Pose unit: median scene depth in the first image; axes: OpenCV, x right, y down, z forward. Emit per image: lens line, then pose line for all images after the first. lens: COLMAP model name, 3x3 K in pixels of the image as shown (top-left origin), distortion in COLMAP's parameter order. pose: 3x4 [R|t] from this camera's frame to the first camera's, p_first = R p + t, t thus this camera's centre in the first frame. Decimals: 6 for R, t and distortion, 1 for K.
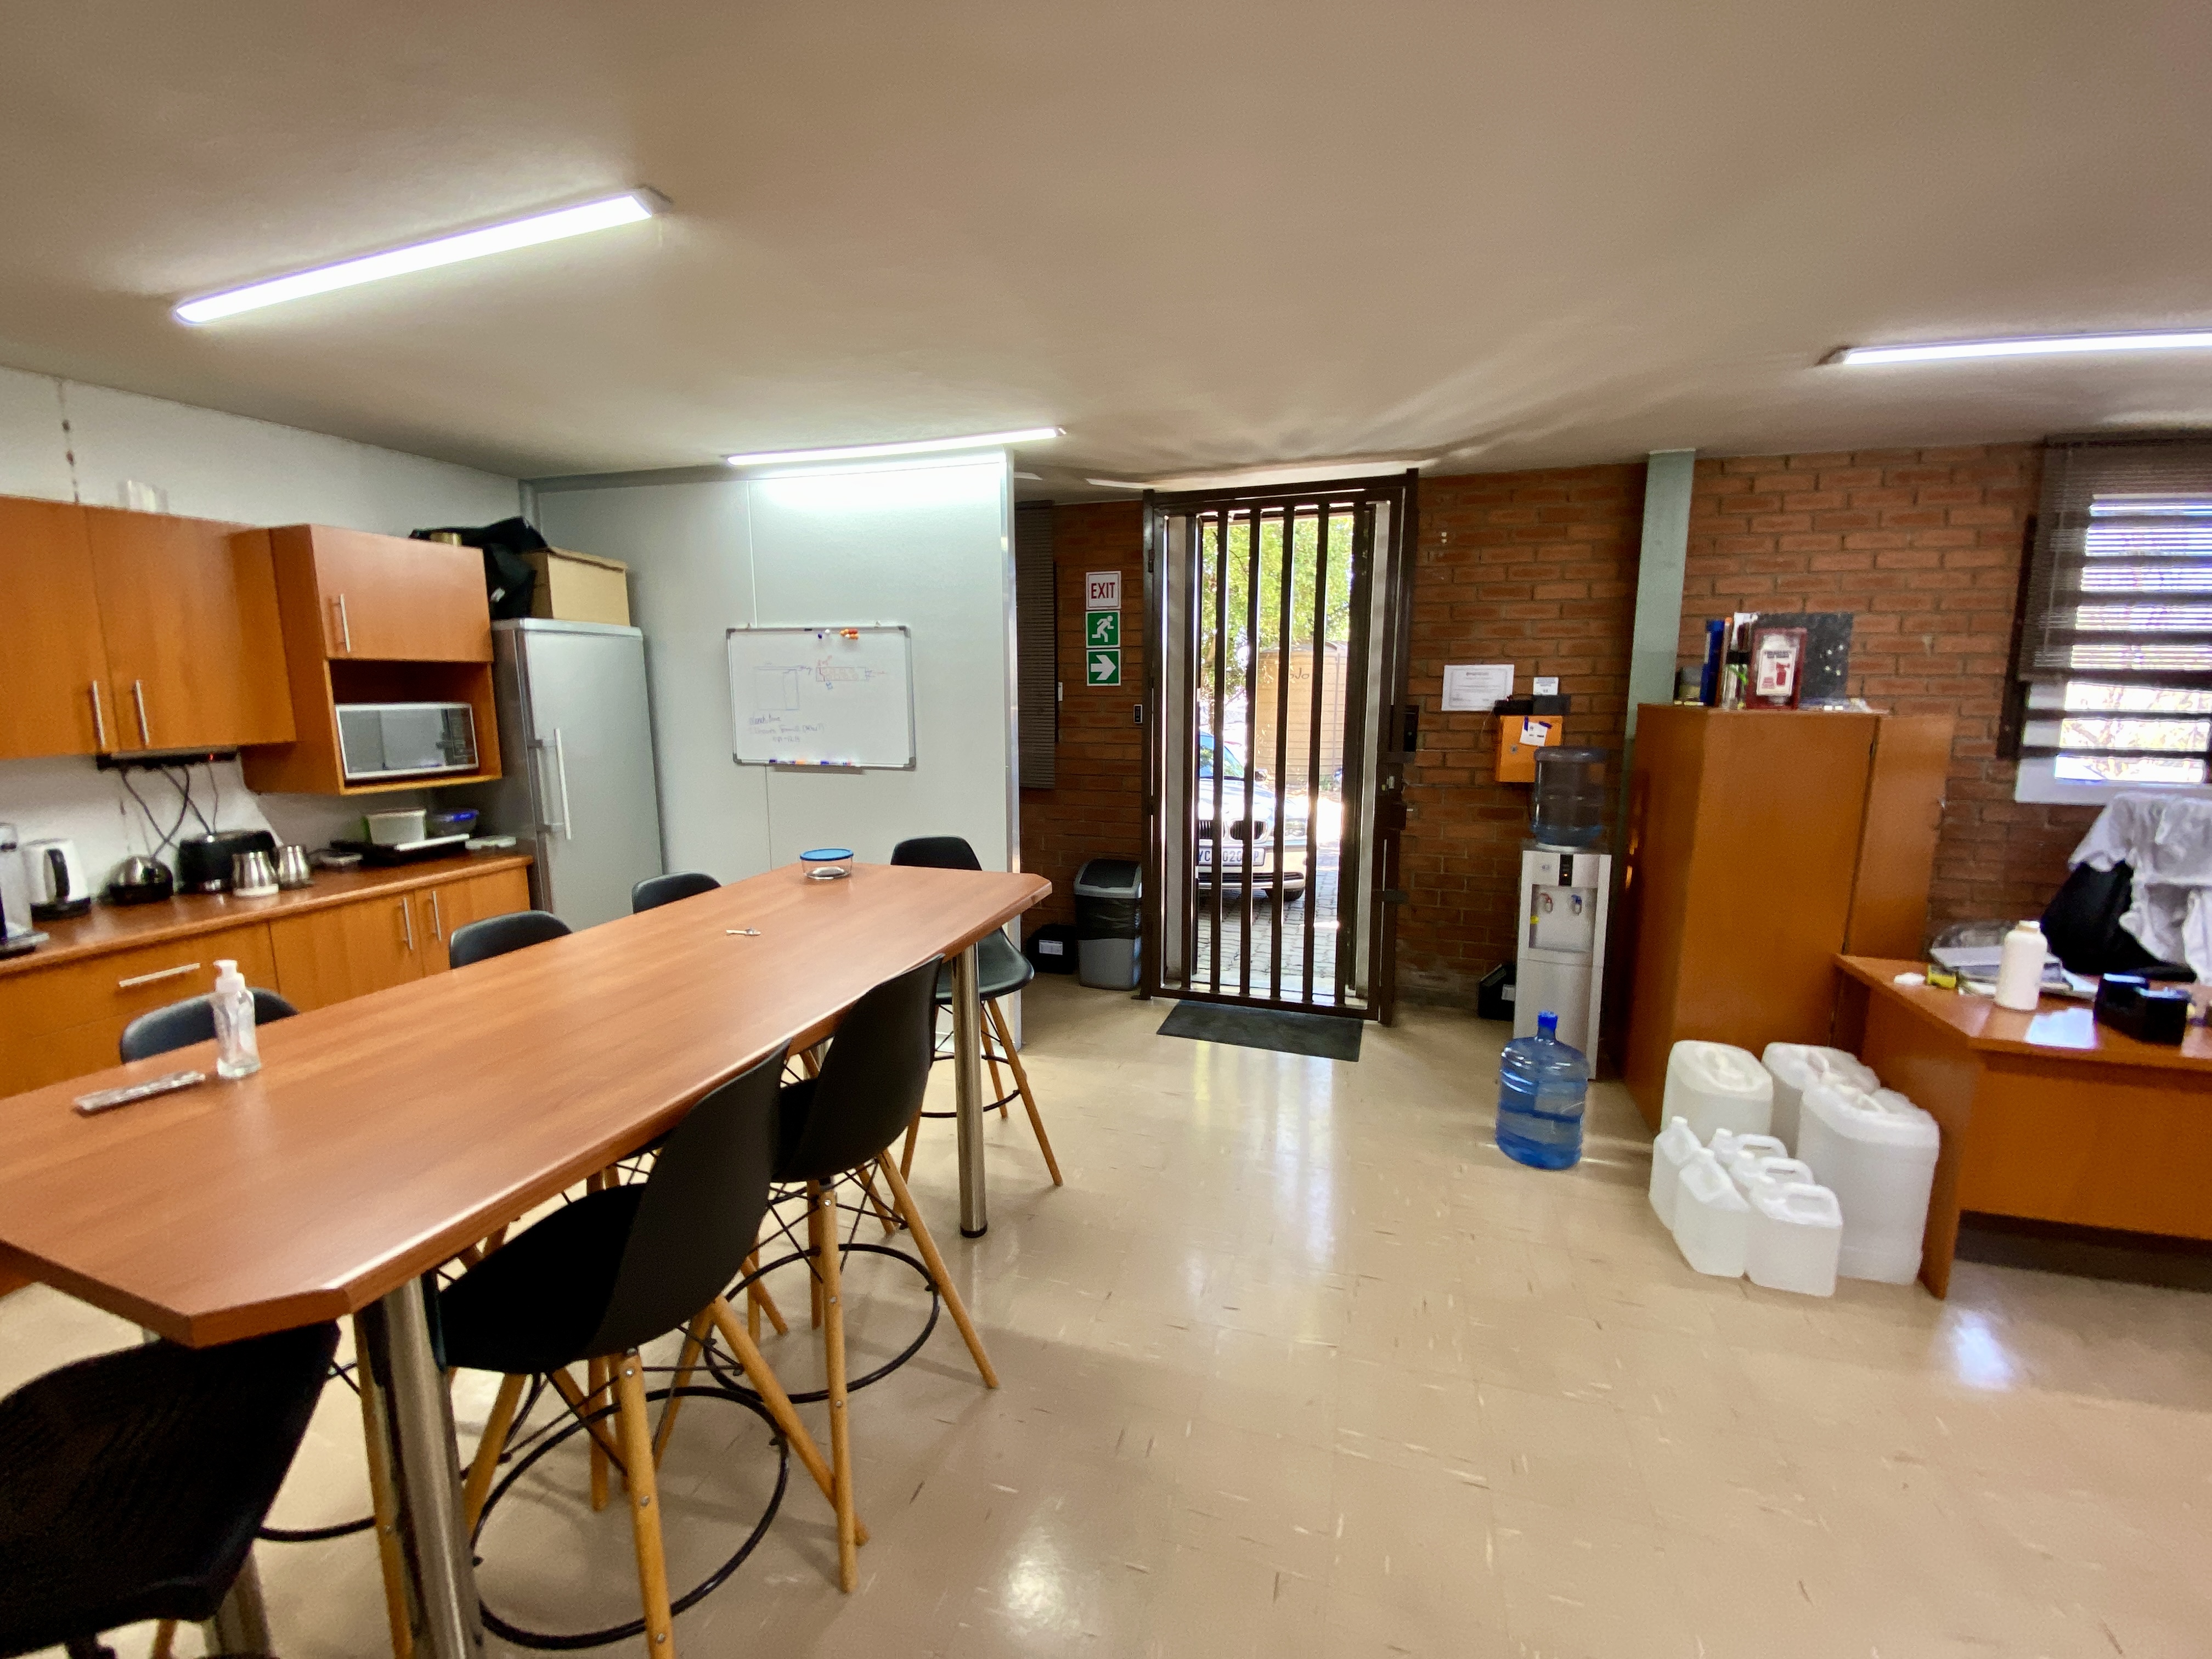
lens RADIAL K [[896.7, 0, 1097.9], [0, 896.7, 828.3], [0, 0, 1]] dist [0.007799, -0.014816]
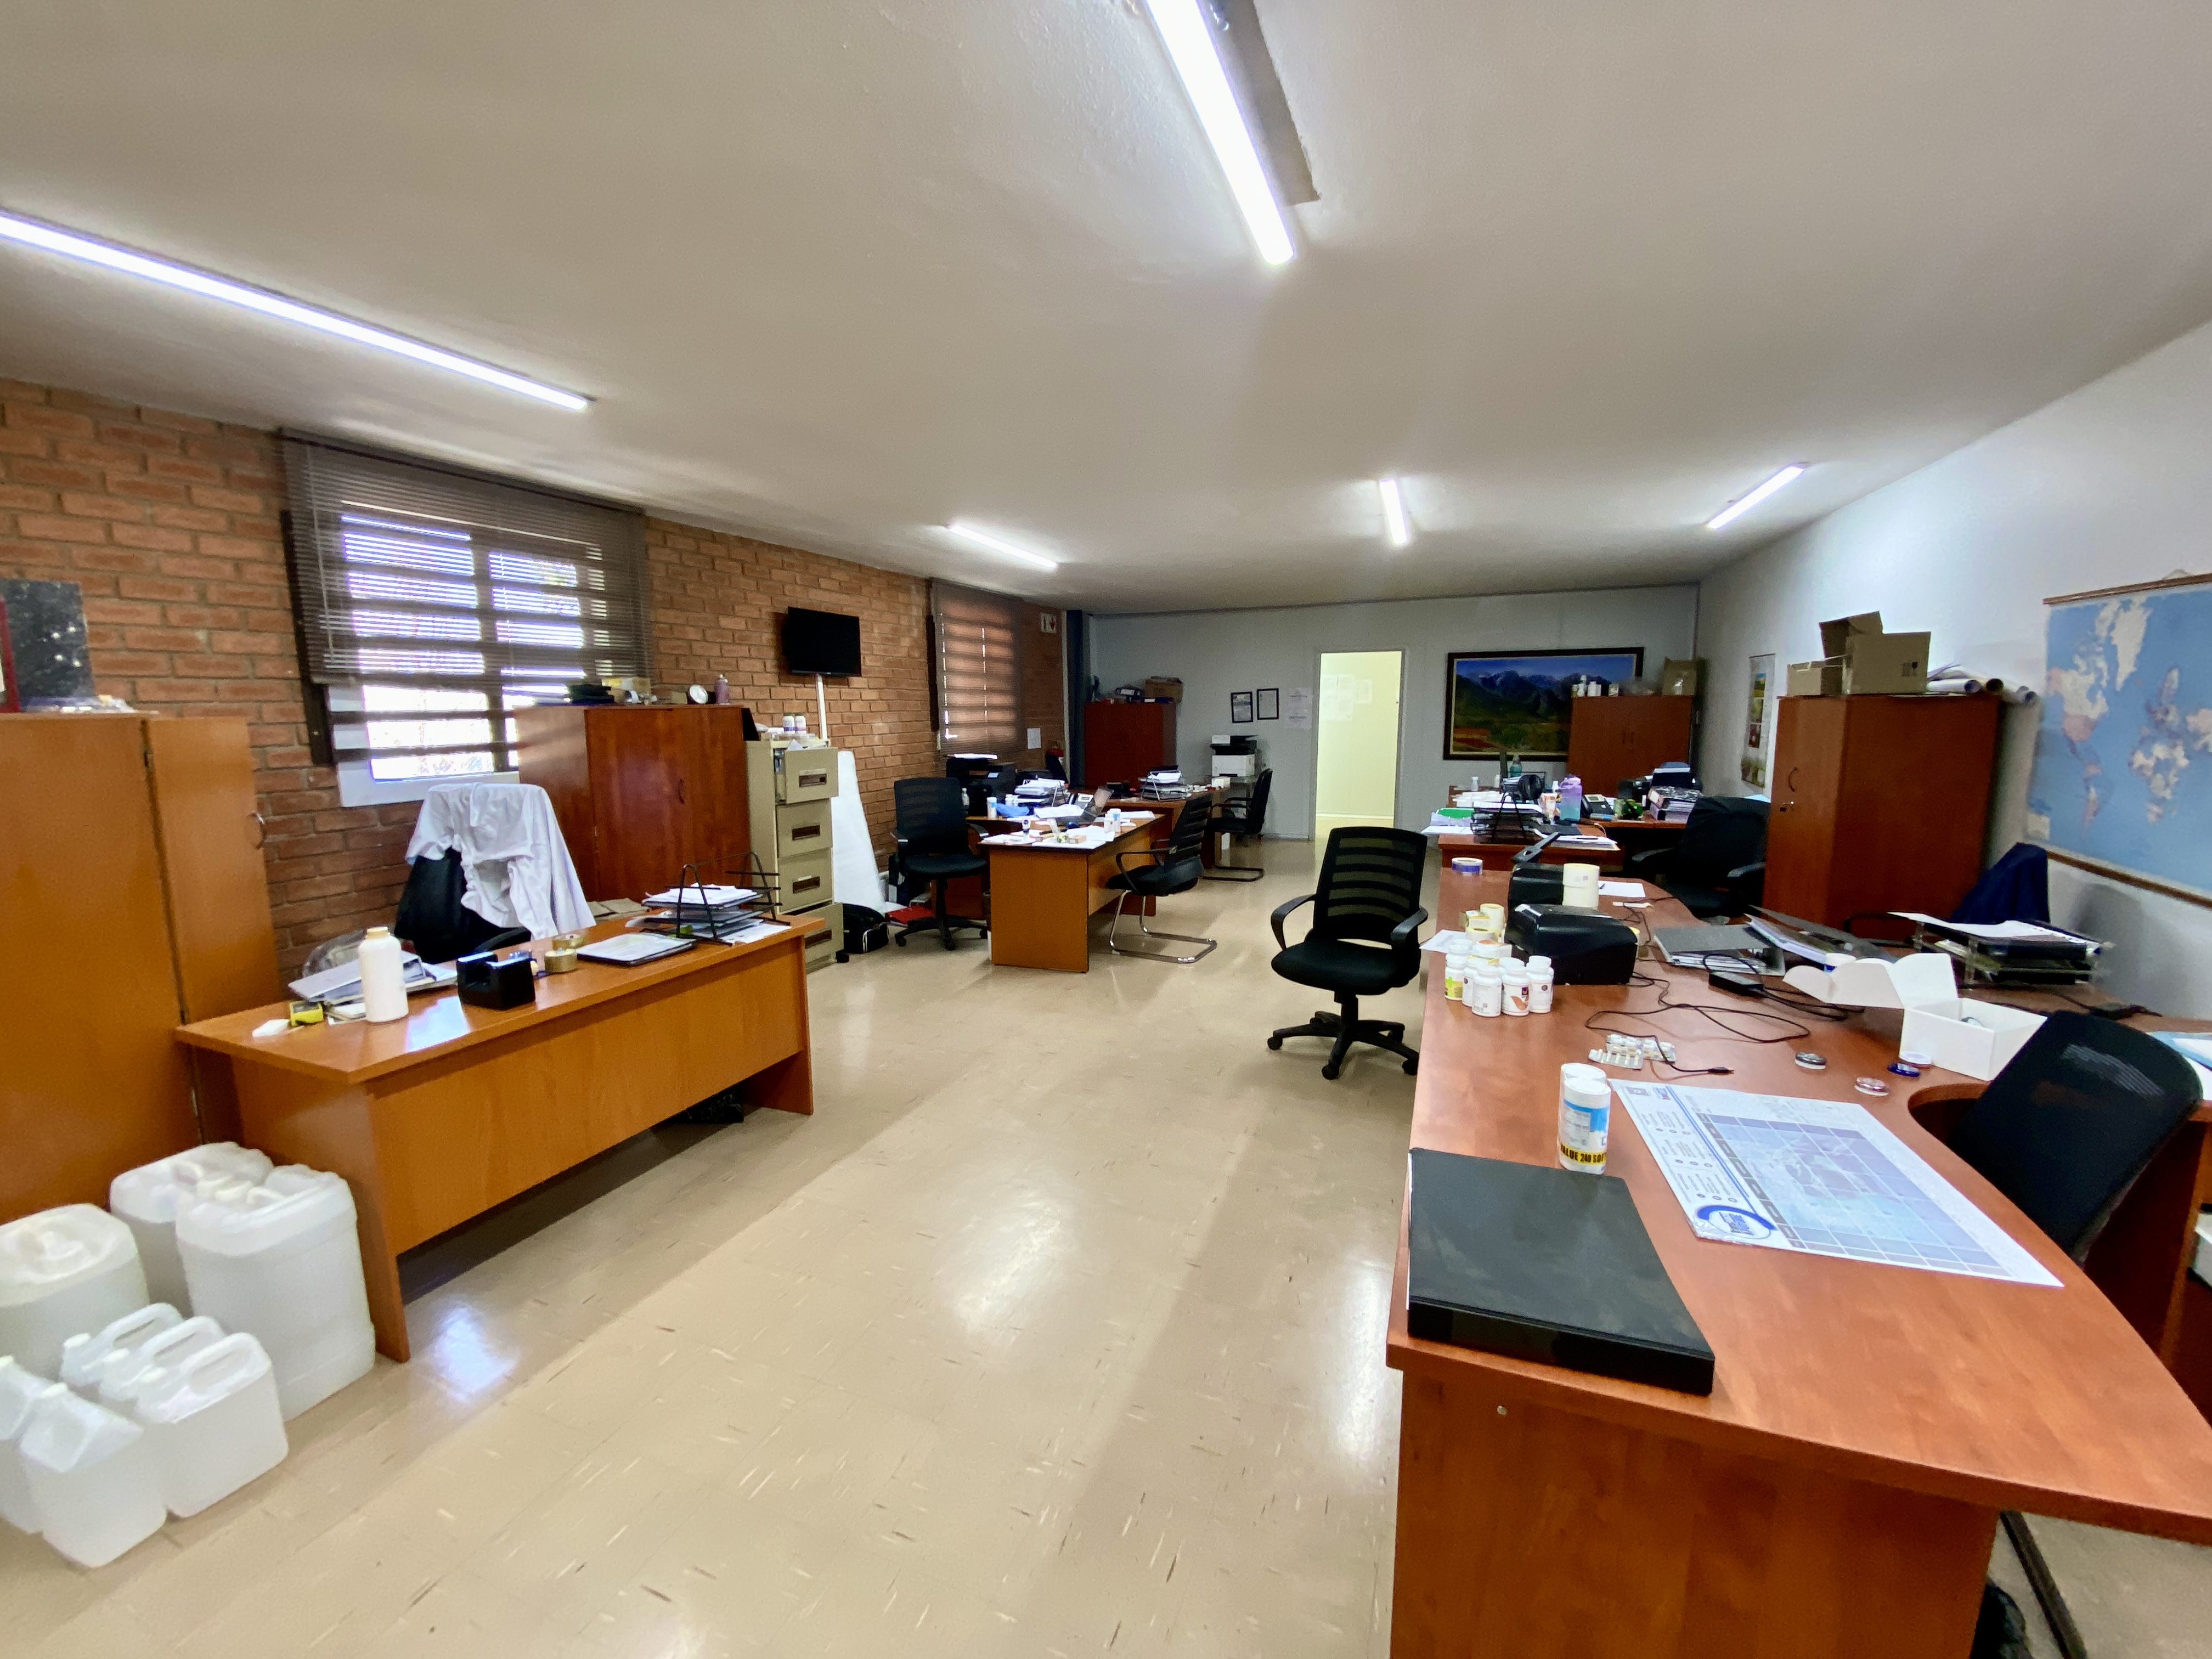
lens RADIAL K [[896.7, 0, 1097.9], [0, 896.7, 828.3], [0, 0, 1]] dist [0.007799, -0.014816]
pose [[0.077323, -0.137824, 0.987434, 0.145618], [0.167808, 0.978069, 0.123376, 0.011796], [-0.982783, 0.156160, 0.098755, 0.110950]]
